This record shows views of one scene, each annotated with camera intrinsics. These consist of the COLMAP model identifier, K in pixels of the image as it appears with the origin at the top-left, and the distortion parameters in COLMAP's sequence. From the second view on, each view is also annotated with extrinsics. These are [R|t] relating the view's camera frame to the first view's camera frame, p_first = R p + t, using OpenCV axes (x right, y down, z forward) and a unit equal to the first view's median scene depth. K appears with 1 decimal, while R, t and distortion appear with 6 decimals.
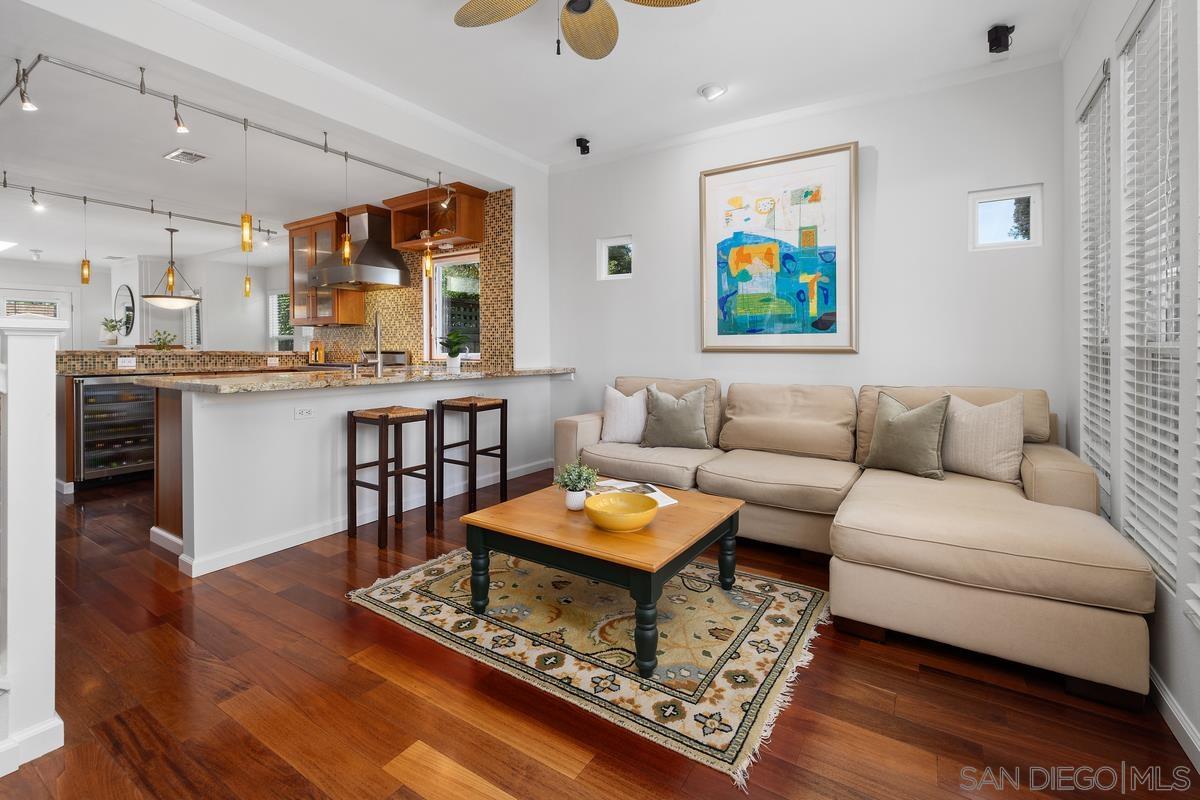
lens RADIAL K [[491.3, 0, 573.6], [0, 491.3, 348.6], [0, 0, 1]] dist [0.000539, 0.000185]
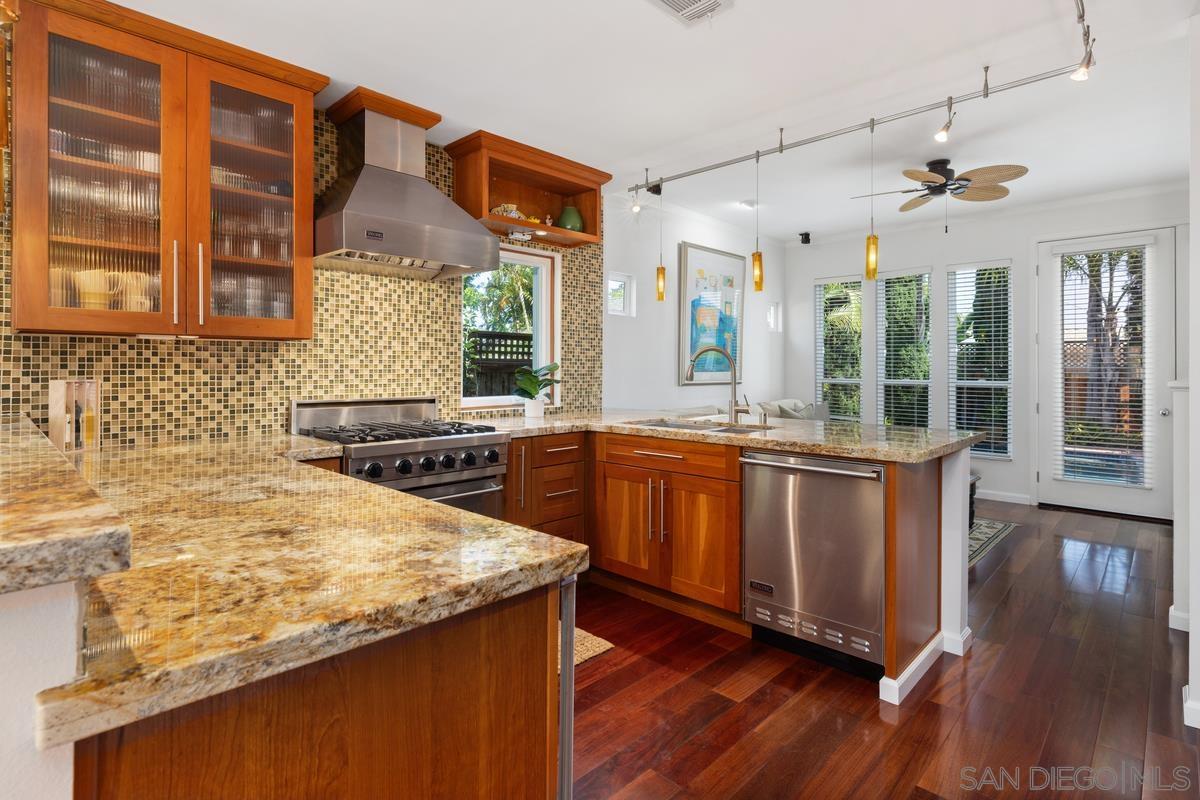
lens RADIAL K [[571.5, 0, 605.9], [0, 571.5, 375.7], [0, 0, 1]] dist [-0.002192, -0.000119]
pose [[0.228137, -0.005643, 0.973613, -0.943726], [0.007722, 0.999962, 0.003987, -0.020546], [-0.973599, 0.006609, 0.228171, 0.678931]]
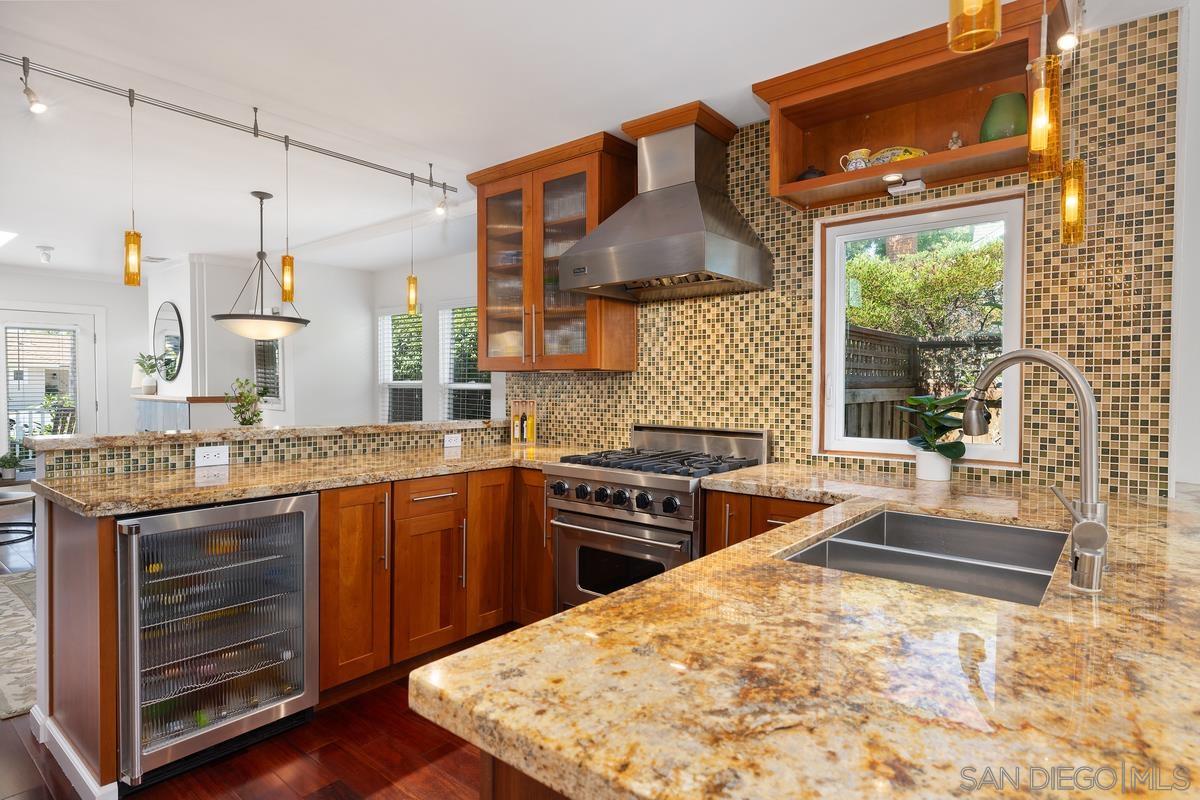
lens RADIAL K [[621.0, 0, 584.4], [0, 621.0, 396.4], [0, 0, 1]] dist [-0.000359, -0.000665]
pose [[0.992498, 0.007788, -0.122016, -0.444985], [-0.005859, 0.999852, 0.016159, -0.036440], [0.122123, -0.015323, 0.992397, 0.421468]]
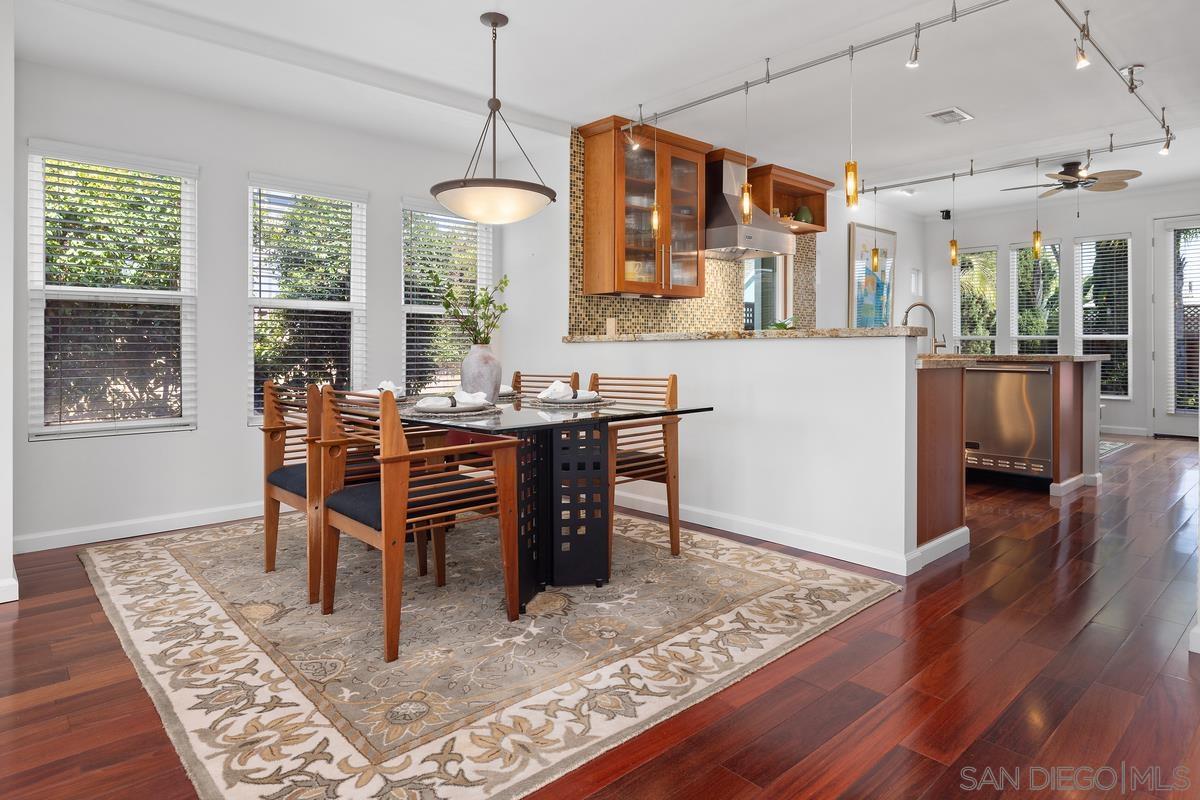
lens RADIAL K [[671.9, 0, 600.6], [0, 671.9, 356.2], [0, 0, 1]] dist [-0.000277, -0.000632]
pose [[0.282545, -0.010134, 0.959201, -1.552652], [0.009474, 0.999925, 0.007774, 0.027779], [-0.959207, 0.006891, 0.282619, 0.913668]]
